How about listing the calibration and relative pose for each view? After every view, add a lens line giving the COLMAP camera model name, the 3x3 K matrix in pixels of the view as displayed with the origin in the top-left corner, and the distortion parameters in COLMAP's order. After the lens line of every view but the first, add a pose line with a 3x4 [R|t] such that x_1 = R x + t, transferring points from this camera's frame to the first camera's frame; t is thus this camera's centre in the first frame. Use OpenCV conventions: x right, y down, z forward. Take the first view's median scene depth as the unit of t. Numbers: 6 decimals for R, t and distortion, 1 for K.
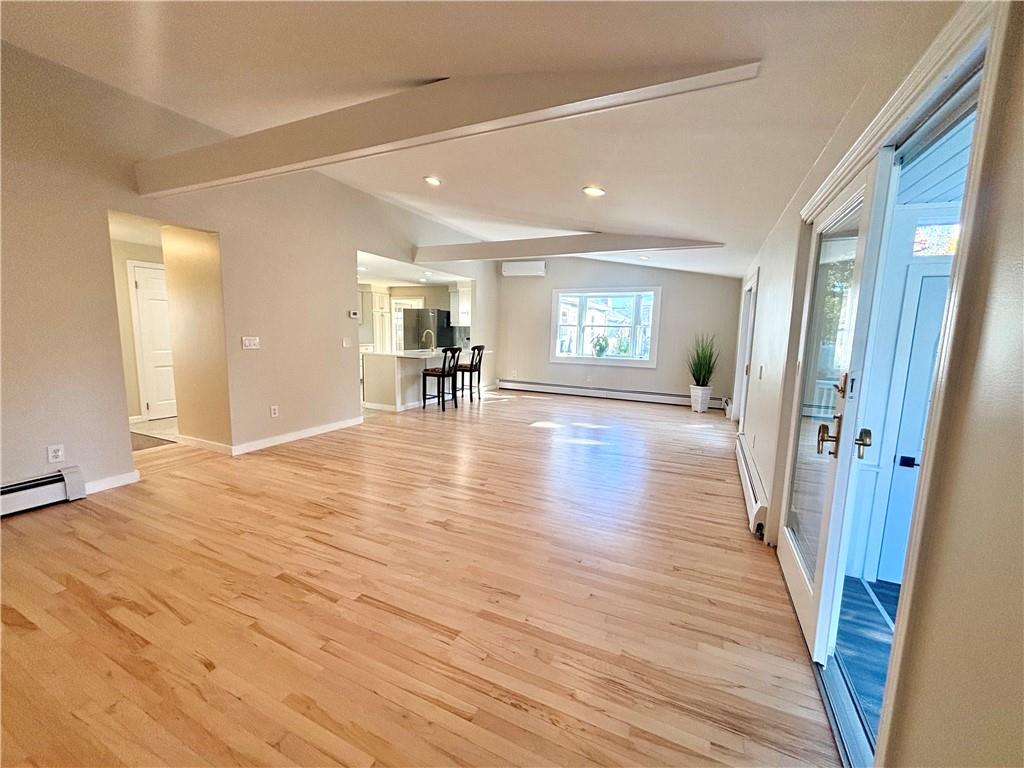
lens RADIAL K [[413.9, 0, 507.7], [0, 413.9, 383.9], [0, 0, 1]] dist [0.002179, 0.000058]
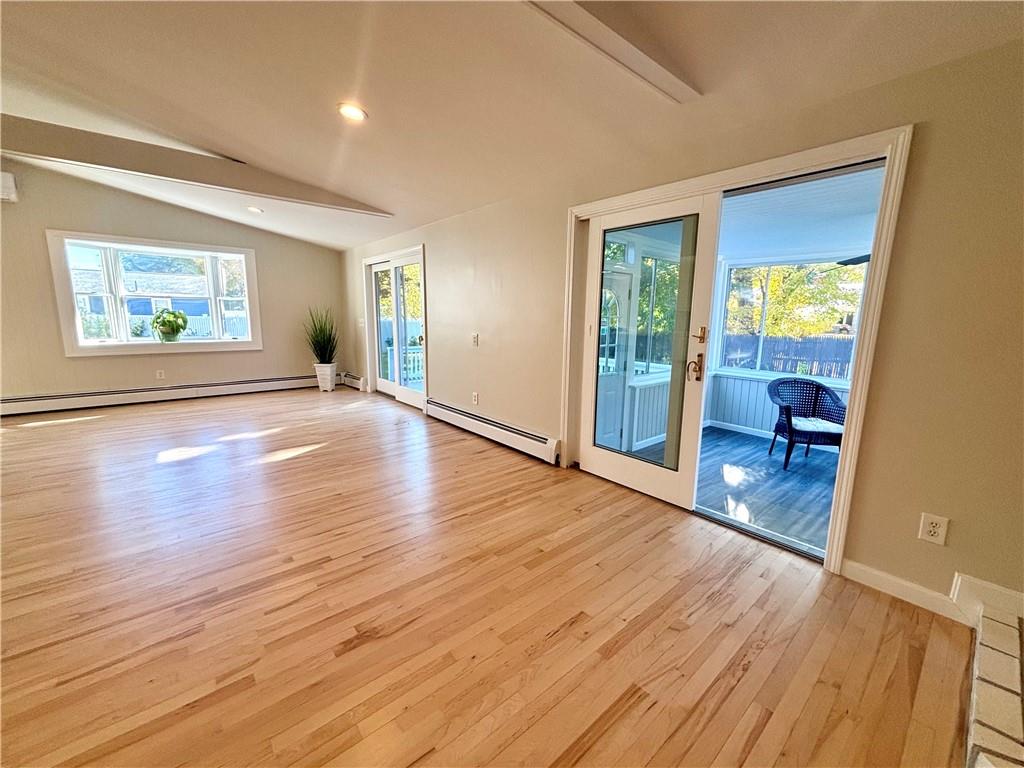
lens RADIAL K [[413.9, 0, 507.7], [0, 413.9, 383.9], [0, 0, 1]] dist [0.002179, 0.000058]
pose [[0.407359, -0.167740, 0.897732, -0.353713], [0.115493, 0.984558, 0.131557, -0.039866], [-0.905936, 0.050091, 0.420441, 0.370241]]
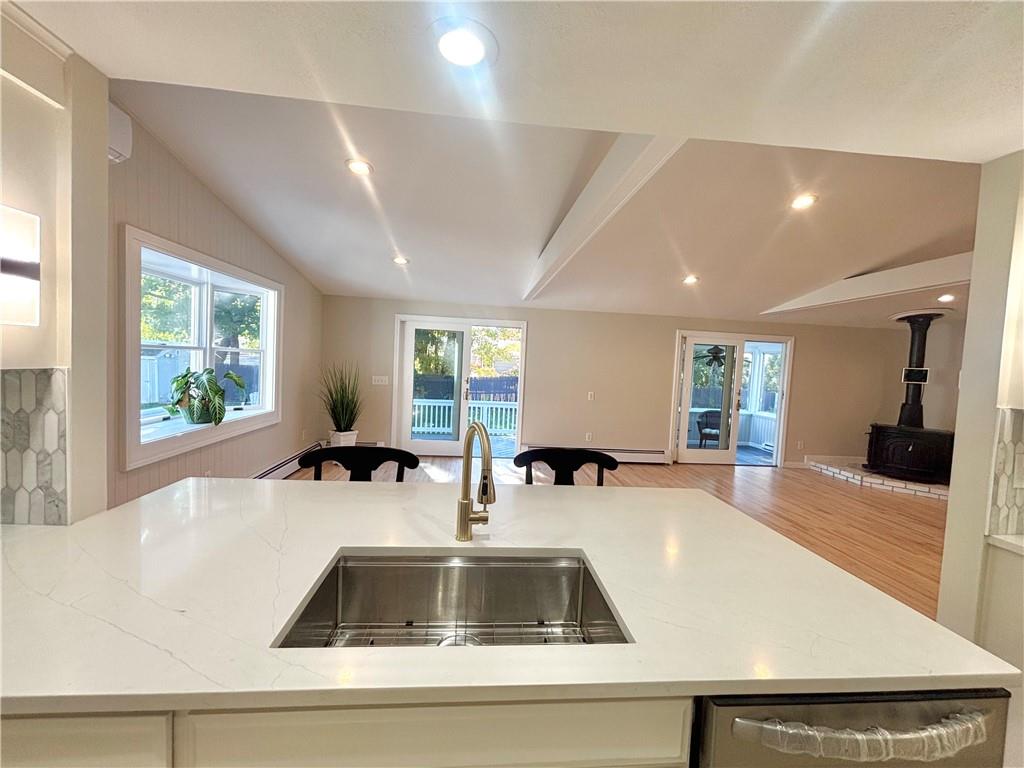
lens RADIAL K [[424.8, 0, 521.6], [0, 424.8, 382.8], [0, 0, 1]] dist [-0.001303, -0.000212]
pose [[-0.516707, -0.085872, 0.851845, -0.601347], [0.052813, 0.989866, 0.131820, -0.281169], [-0.854532, 0.113101, -0.506936, 1.835961]]
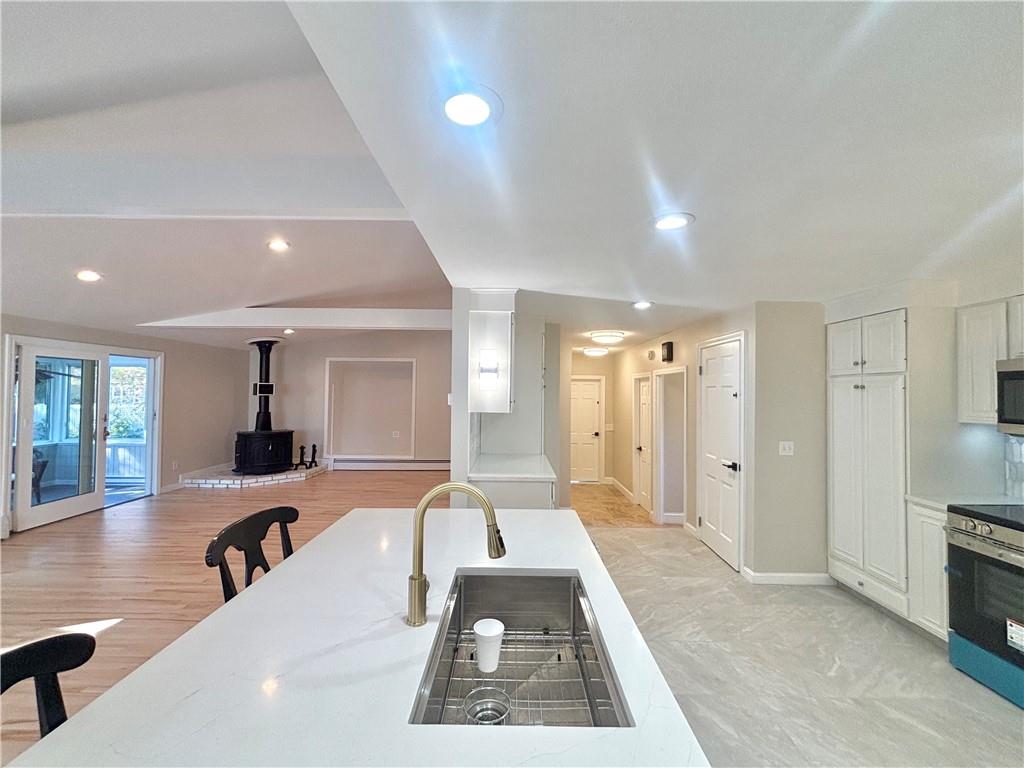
lens RADIAL K [[413.9, 0, 507.7], [0, 413.9, 383.9], [0, 0, 1]] dist [0.002179, 0.000058]
pose [[-0.907839, -0.036279, -0.417747, -0.214765], [-0.080675, 0.992749, 0.089106, -0.308815], [0.411486, 0.114596, -0.904183, 1.983602]]
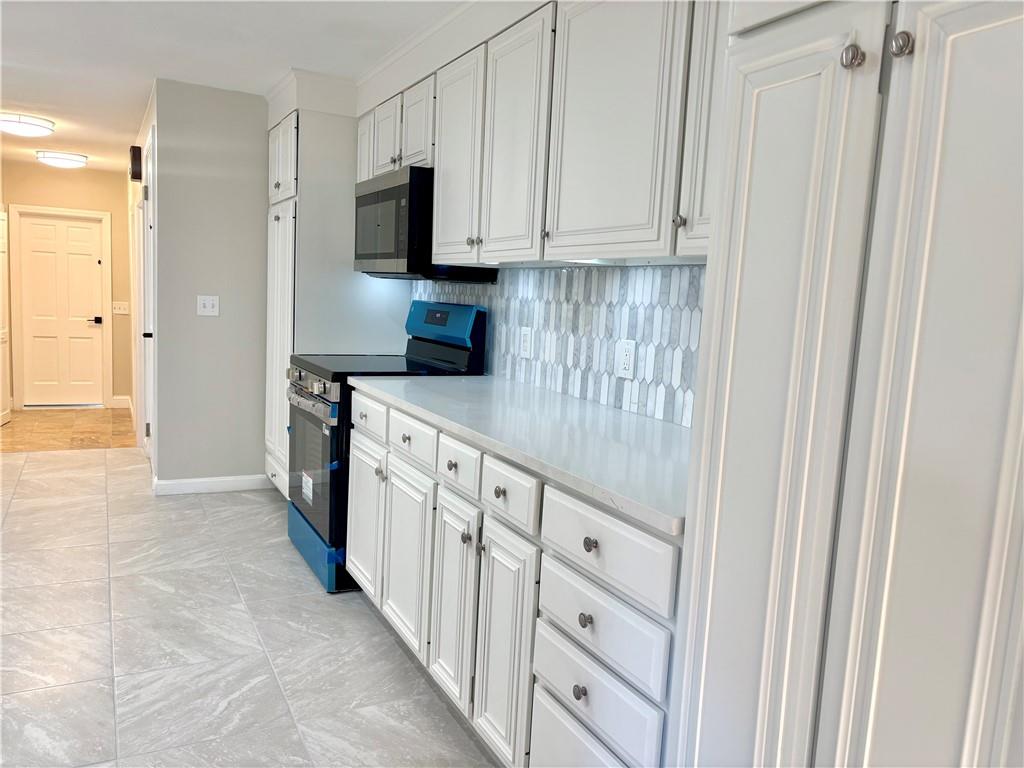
lens RADIAL K [[765.3, 0, 517.2], [0, 765.3, 389.5], [0, 0, 1]] dist [-0.002160, 0.004032]
pose [[-0.589996, 0.043843, -0.806215, -0.460652], [-0.173912, 0.968185, 0.179922, -0.306251], [0.788454, 0.246364, -0.563601, 2.464865]]
